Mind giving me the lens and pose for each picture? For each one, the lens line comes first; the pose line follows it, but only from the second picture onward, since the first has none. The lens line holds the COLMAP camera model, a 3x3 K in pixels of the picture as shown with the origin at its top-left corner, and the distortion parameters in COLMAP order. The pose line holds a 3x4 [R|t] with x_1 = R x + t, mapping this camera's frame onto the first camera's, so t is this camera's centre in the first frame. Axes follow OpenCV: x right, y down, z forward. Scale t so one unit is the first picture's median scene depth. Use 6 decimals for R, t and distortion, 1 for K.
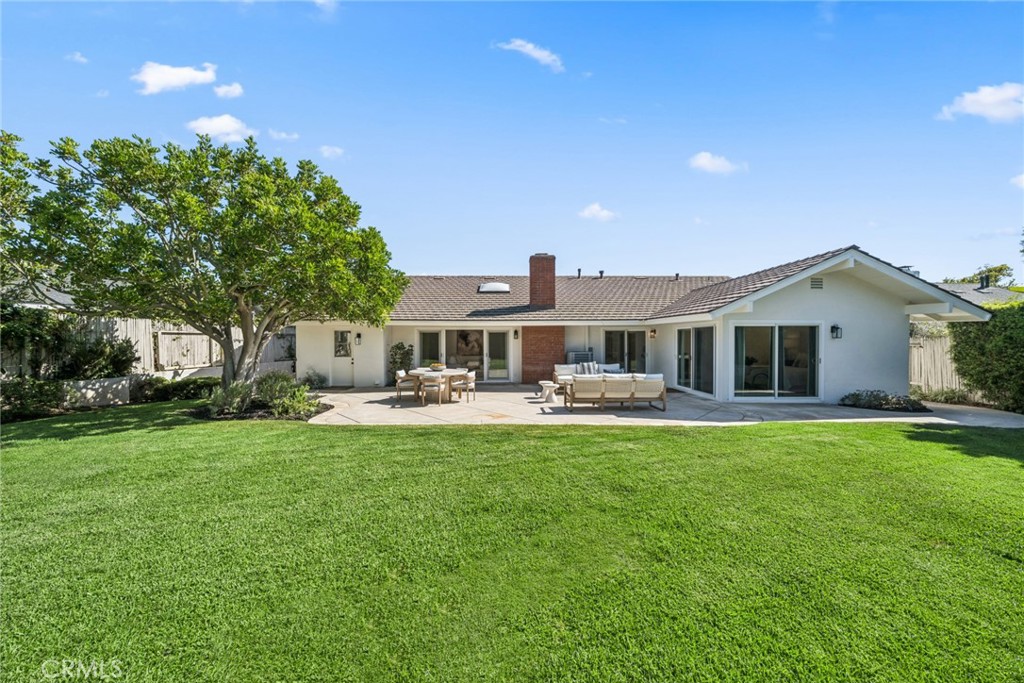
lens RADIAL K [[353.4, 0, 510.0], [0, 353.4, 338.2], [0, 0, 1]] dist [-0.001049, -0.000043]
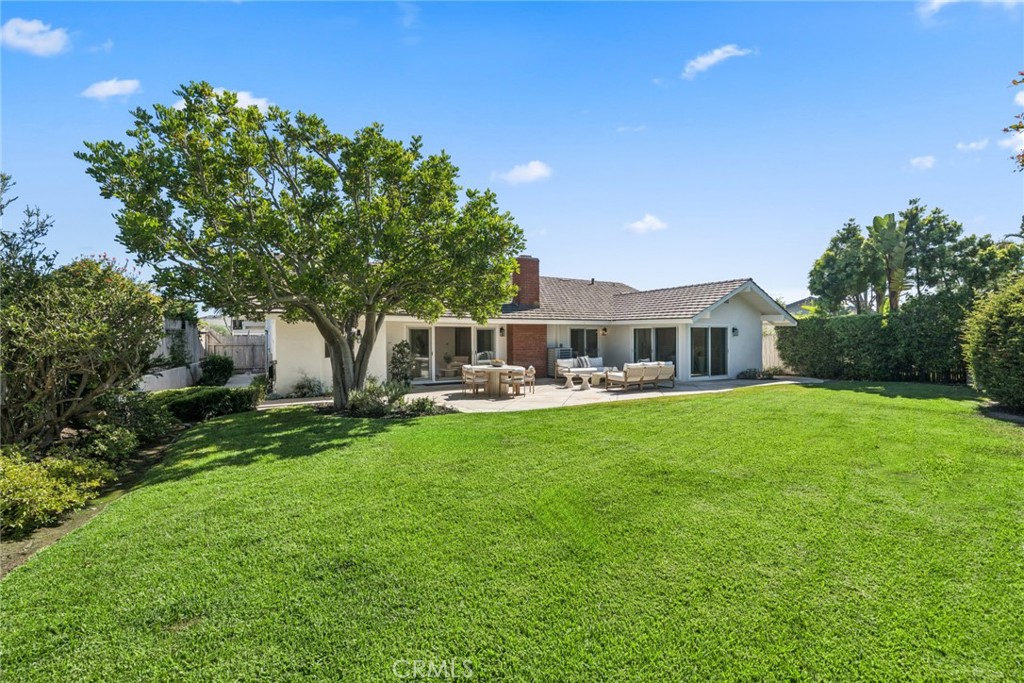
lens RADIAL K [[445.1, 0, 512.6], [0, 445.1, 325.7], [0, 0, 1]] dist [-0.000277, -0.000029]
pose [[0.864740, 0.011766, 0.502083, -0.866883], [-0.000840, 0.999758, -0.021983, -0.000953], [-0.502220, 0.018588, 0.864540, -0.181605]]
